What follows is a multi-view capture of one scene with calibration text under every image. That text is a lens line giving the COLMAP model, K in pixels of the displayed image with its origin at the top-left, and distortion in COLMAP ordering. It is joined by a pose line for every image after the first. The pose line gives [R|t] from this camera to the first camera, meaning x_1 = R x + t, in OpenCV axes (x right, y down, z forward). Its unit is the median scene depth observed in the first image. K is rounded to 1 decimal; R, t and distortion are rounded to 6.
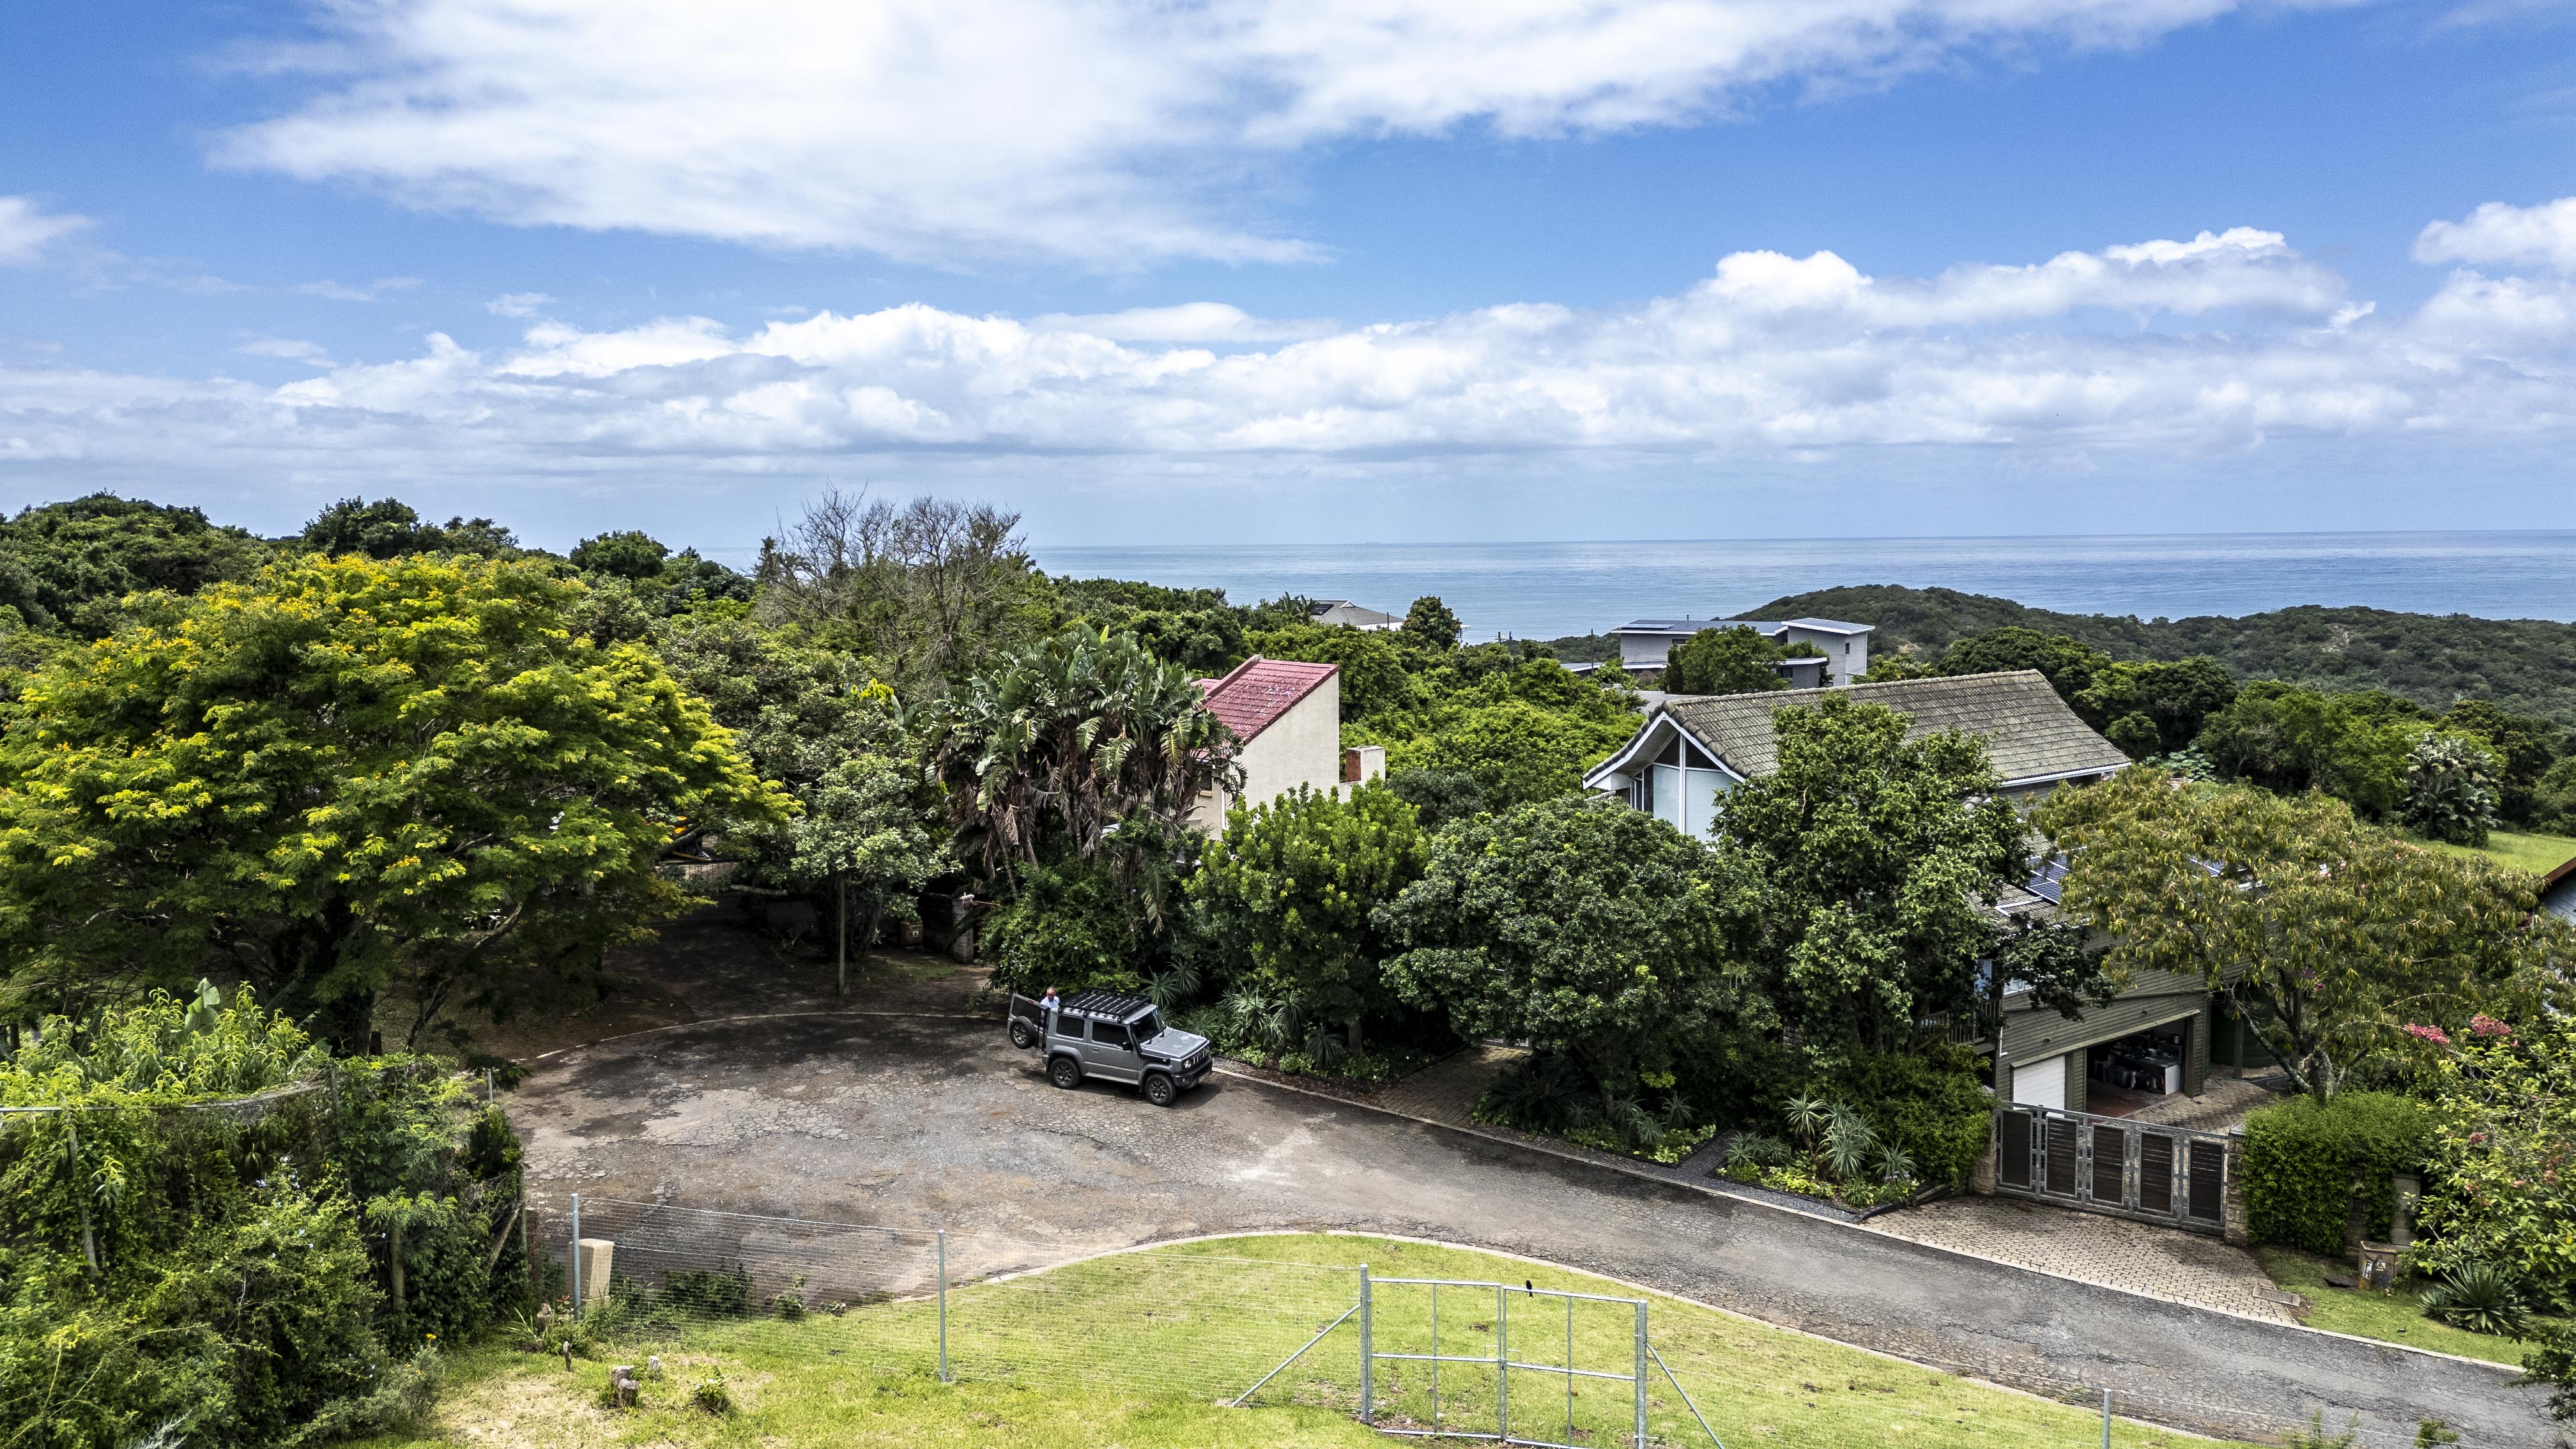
lens RADIAL K [[1803.2, 0, 1288.0], [0, 1803.2, 724.5], [0, 0, 1]] dist [0.084087, -0.061914]
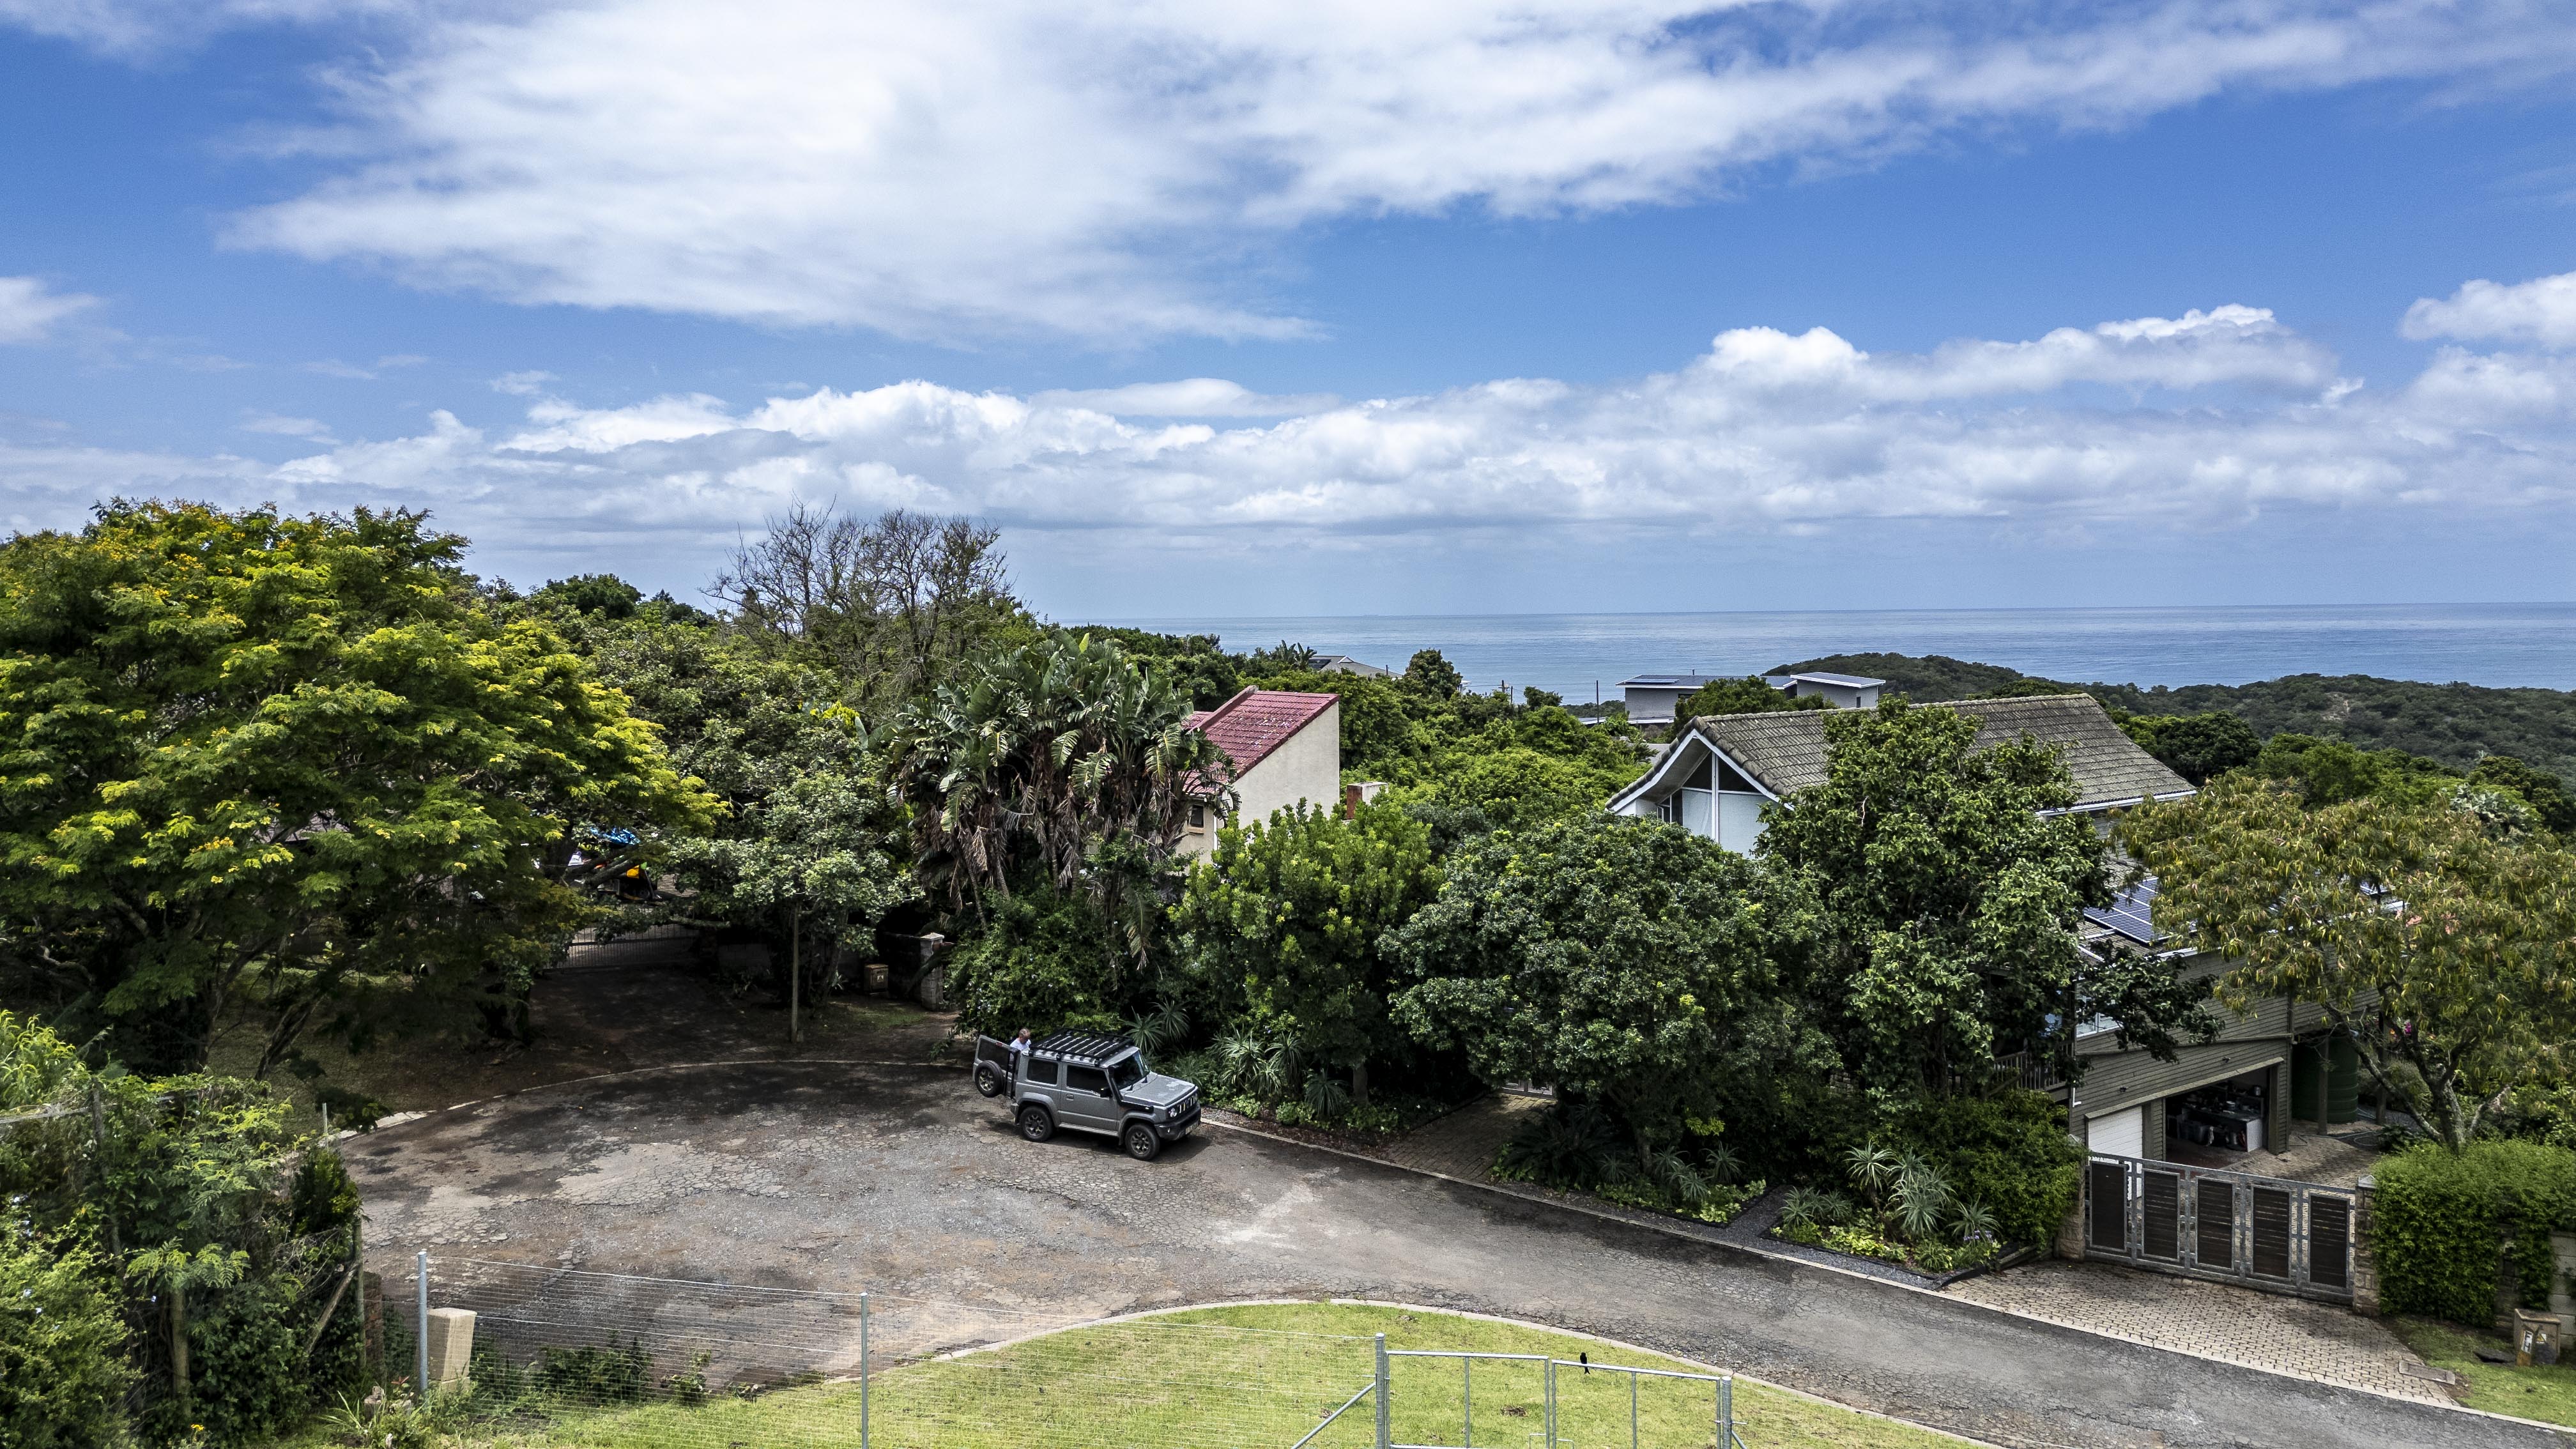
lens RADIAL K [[1803.2, 0, 1288.0], [0, 1803.2, 724.5], [0, 0, 1]] dist [0.084087, -0.061914]
pose [[0.999998, -0.002087, 0.000344, 0.001258], [0.002099, 0.999151, -0.041145, 0.033538], [-0.000258, 0.041146, 0.999153, 0.099794]]
